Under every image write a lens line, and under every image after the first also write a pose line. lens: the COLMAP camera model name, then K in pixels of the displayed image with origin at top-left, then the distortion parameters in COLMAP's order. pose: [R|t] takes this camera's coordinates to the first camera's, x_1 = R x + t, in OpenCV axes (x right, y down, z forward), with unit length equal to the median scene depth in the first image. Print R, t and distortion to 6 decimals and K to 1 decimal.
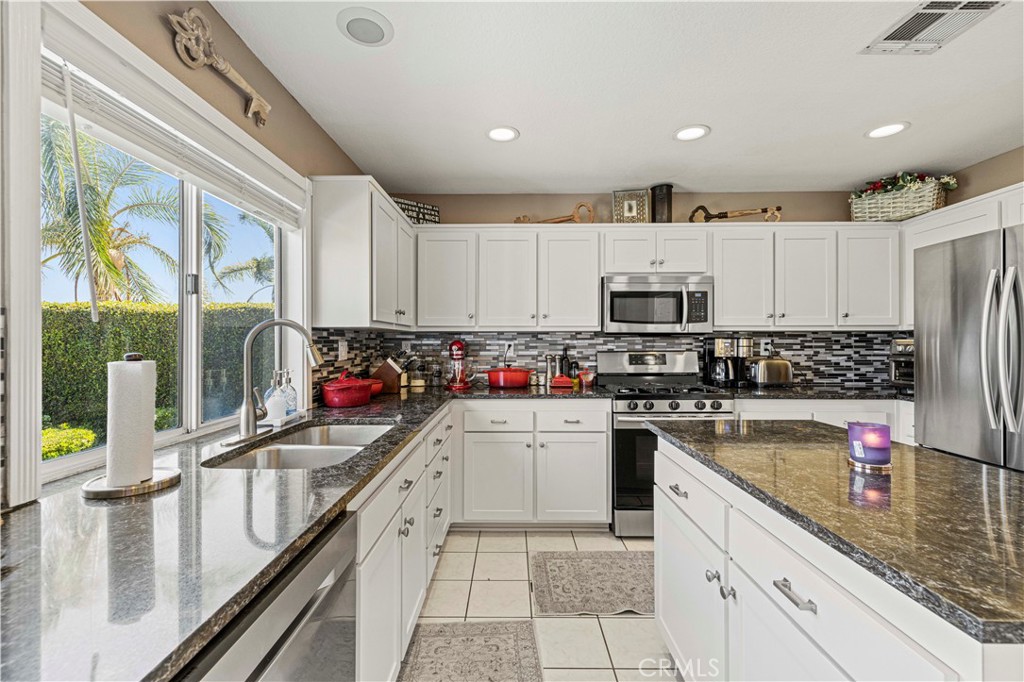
lens RADIAL K [[430.8, 0, 508.3], [0, 430.8, 340.4], [0, 0, 1]] dist [0.002532, 0.000837]
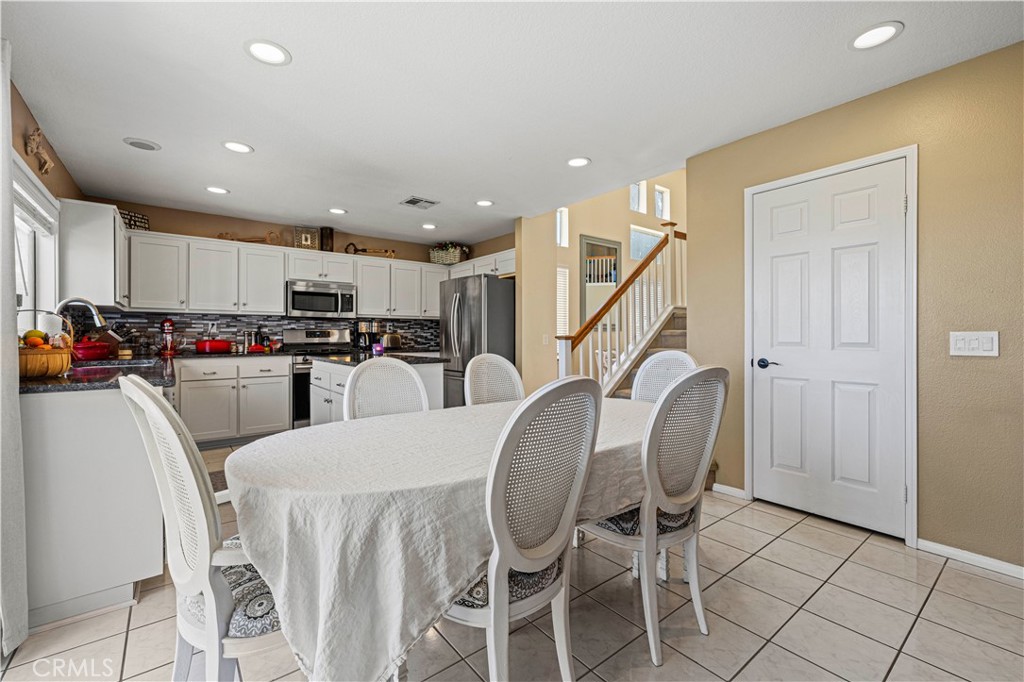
lens RADIAL K [[435.3, 0, 511.1], [0, 435.3, 336.0], [0, 0, 1]] dist [-0.001328, 0.002641]
pose [[0.779454, 0.000737, 0.626459, -0.135539], [-0.001968, 0.999997, 0.001272, 0.048845], [-0.626457, -0.002224, 0.779453, -0.734997]]
